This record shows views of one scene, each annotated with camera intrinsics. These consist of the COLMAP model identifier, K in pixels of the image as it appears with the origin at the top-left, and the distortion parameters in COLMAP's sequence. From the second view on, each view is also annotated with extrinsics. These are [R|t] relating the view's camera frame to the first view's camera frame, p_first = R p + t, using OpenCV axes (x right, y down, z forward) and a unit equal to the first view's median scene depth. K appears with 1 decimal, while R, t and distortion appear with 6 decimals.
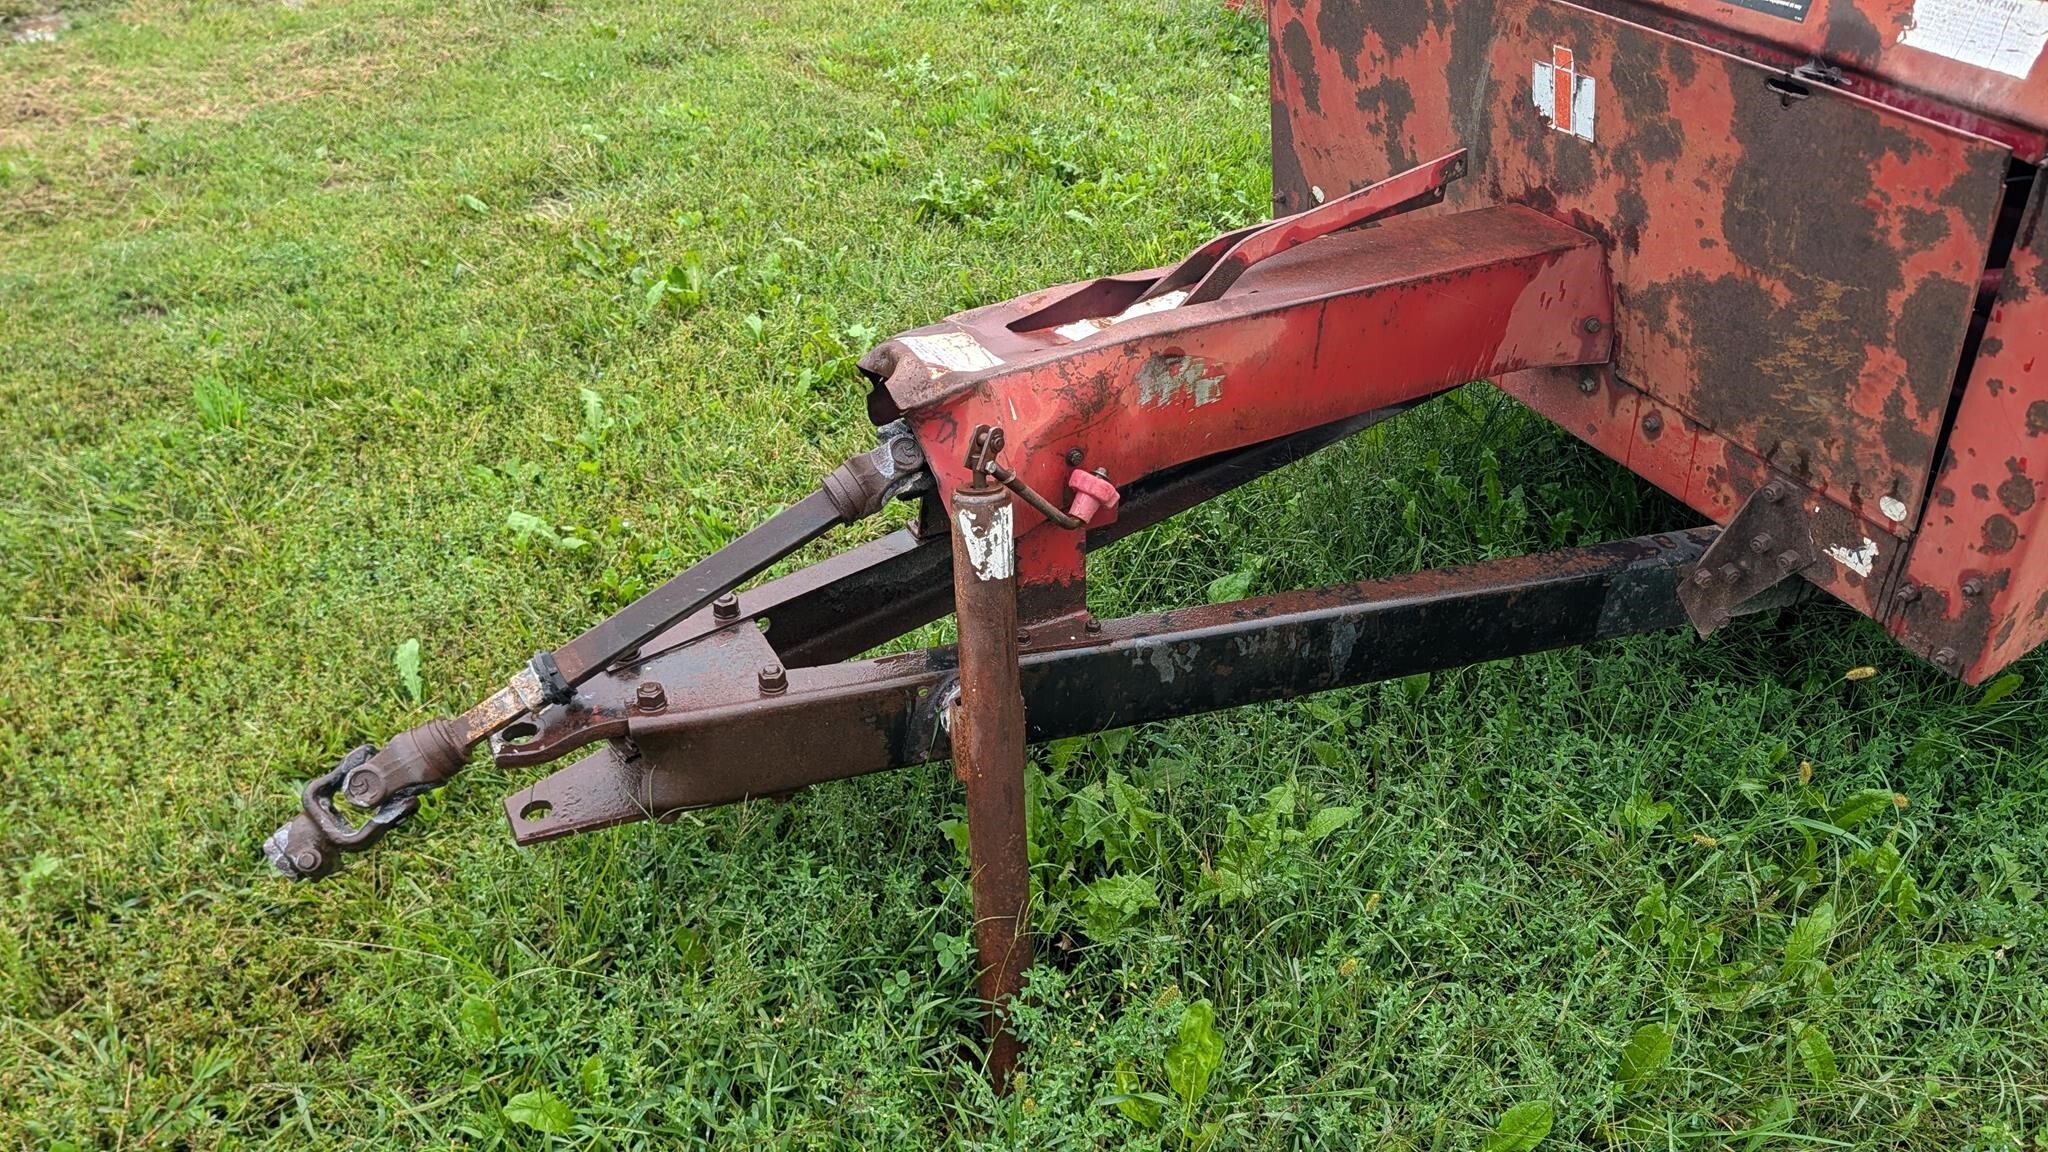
lens RADIAL K [[1491.6, 0, 1032.8], [0, 1491.6, 532.8], [0, 0, 1]] dist [0.019886, -0.009621]
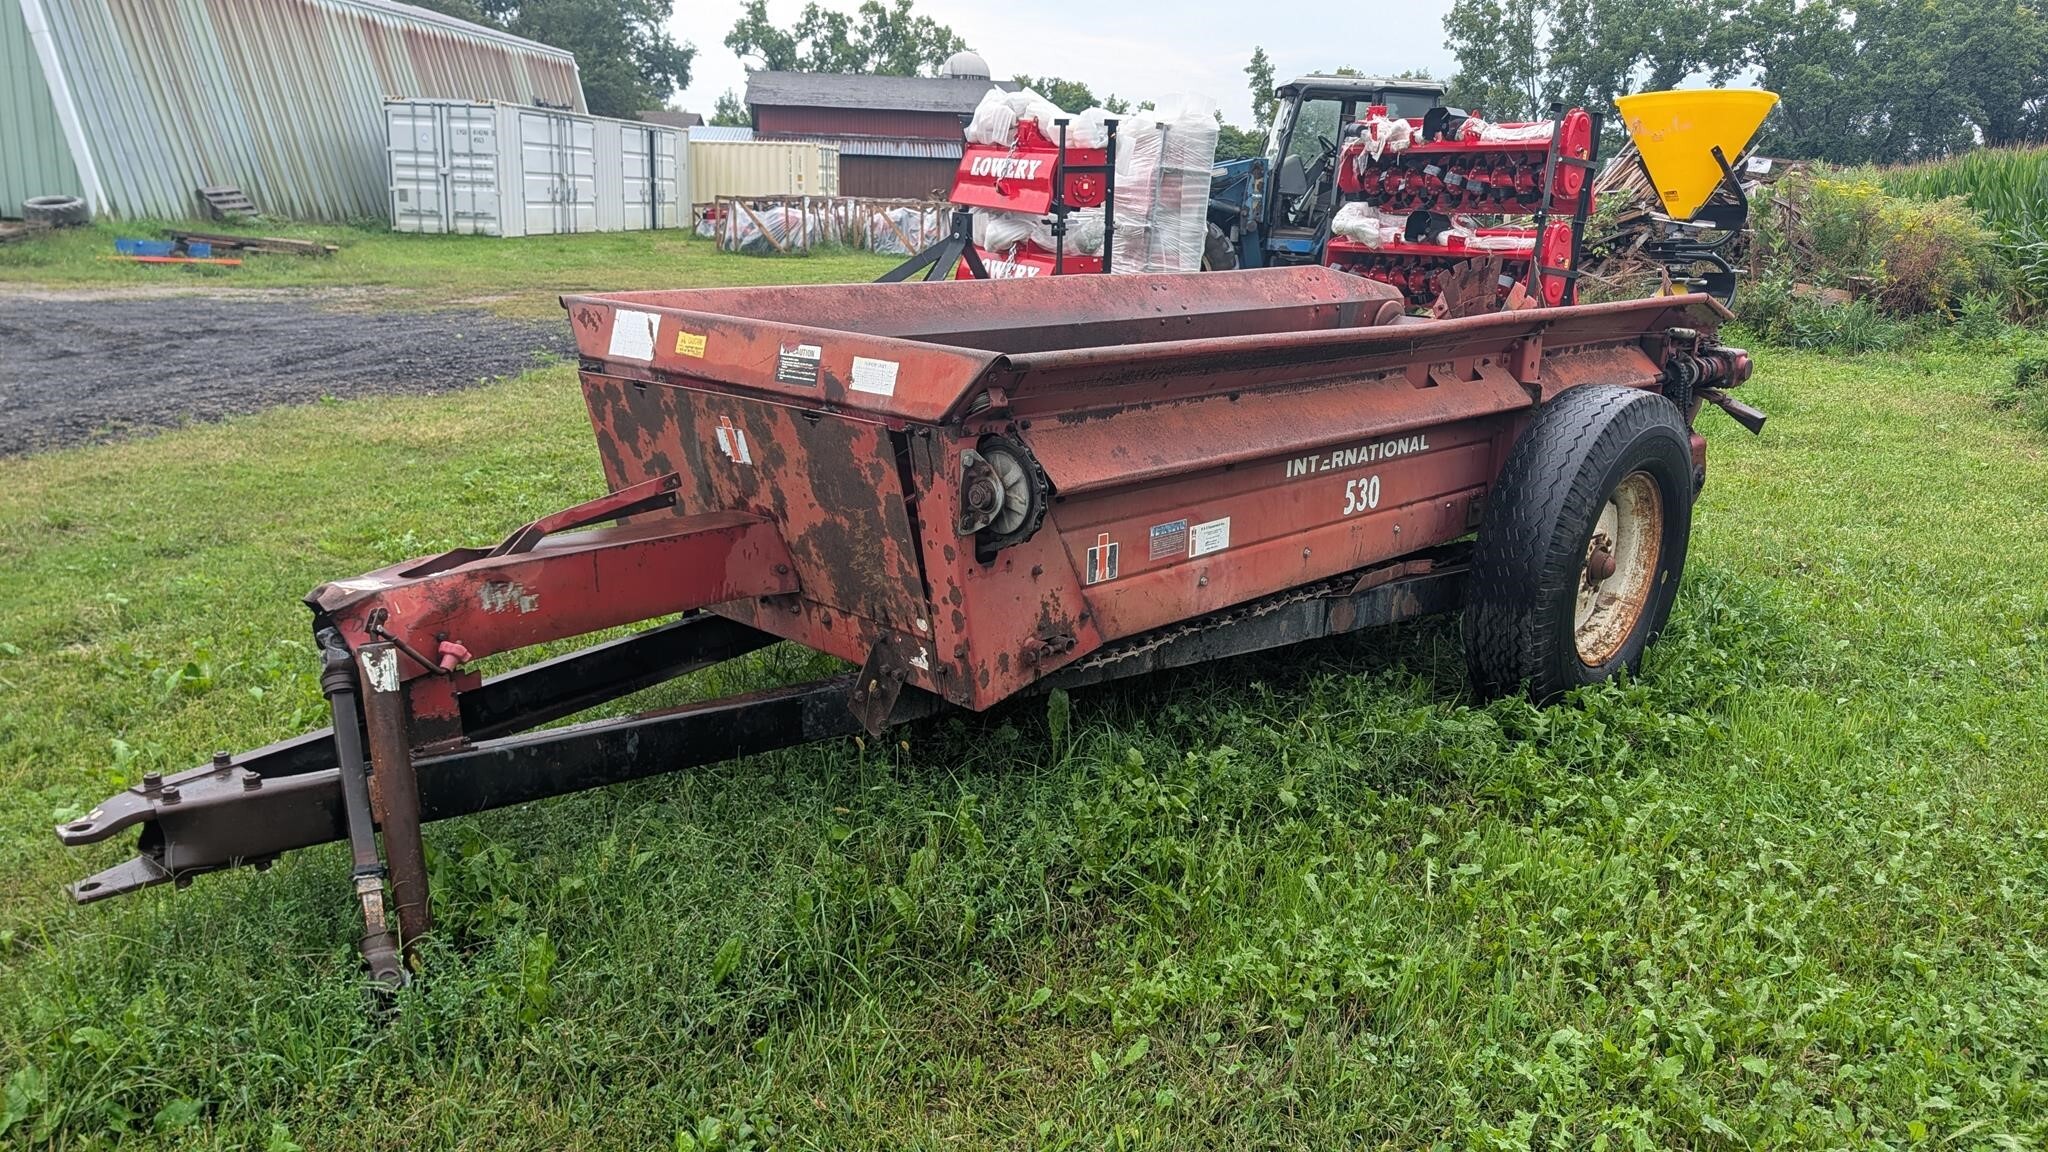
lens RADIAL K [[1491.6, 0, 1032.8], [0, 1491.6, 532.8], [0, 0, 1]] dist [0.019886, -0.009621]
pose [[0.953729, -0.096991, 0.284596, 0.172428], [0.187771, 0.931399, -0.311830, 0.438105], [-0.234827, 0.350840, 0.906514, -0.682992]]
